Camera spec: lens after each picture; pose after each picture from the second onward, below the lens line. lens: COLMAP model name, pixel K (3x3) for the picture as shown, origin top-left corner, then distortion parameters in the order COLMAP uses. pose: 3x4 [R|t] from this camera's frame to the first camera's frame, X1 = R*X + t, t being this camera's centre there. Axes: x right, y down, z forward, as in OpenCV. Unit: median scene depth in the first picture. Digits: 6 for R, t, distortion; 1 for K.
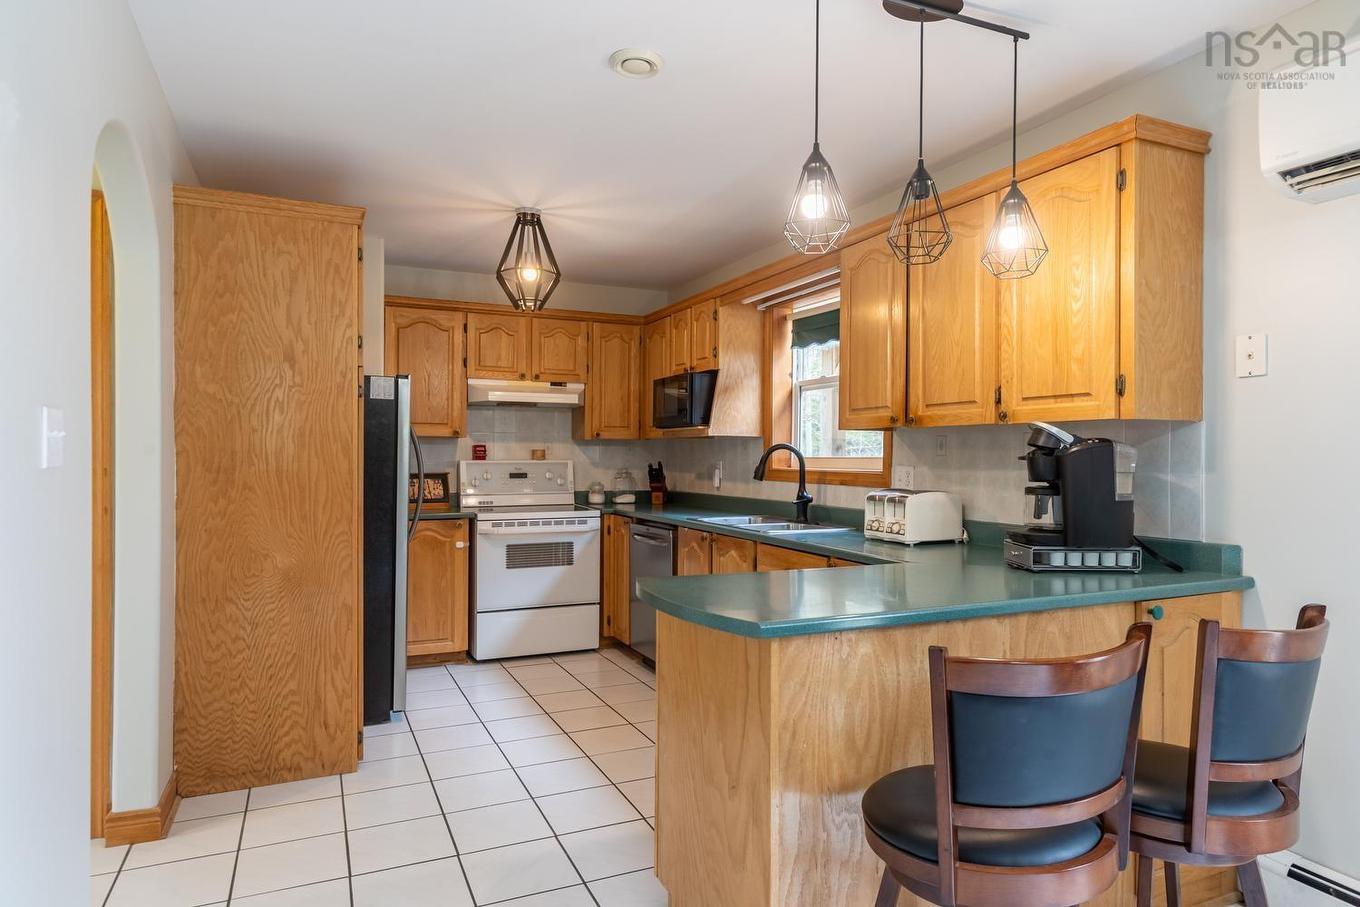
lens RADIAL K [[646.1, 0, 687.9], [0, 646.1, 460.9], [0, 0, 1]] dist [-0.006536, -0.000375]
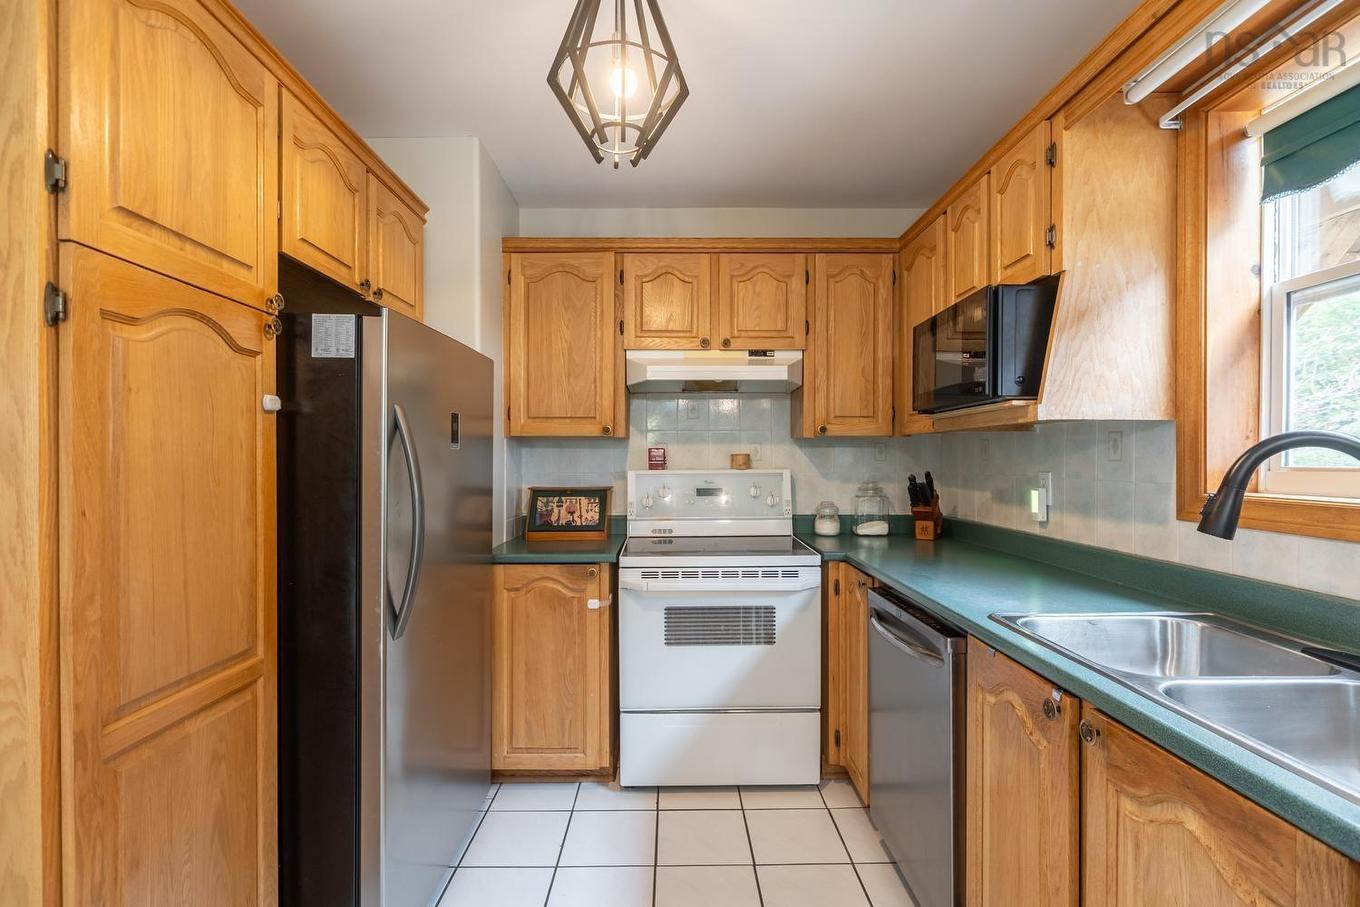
lens RADIAL K [[646.1, 0, 687.9], [0, 646.1, 460.9], [0, 0, 1]] dist [-0.006536, -0.000375]
pose [[0.918156, -0.005056, -0.396186, -0.011696], [0.003014, 0.999979, -0.005778, -0.007336], [0.396207, 0.004111, 0.918152, 0.402003]]
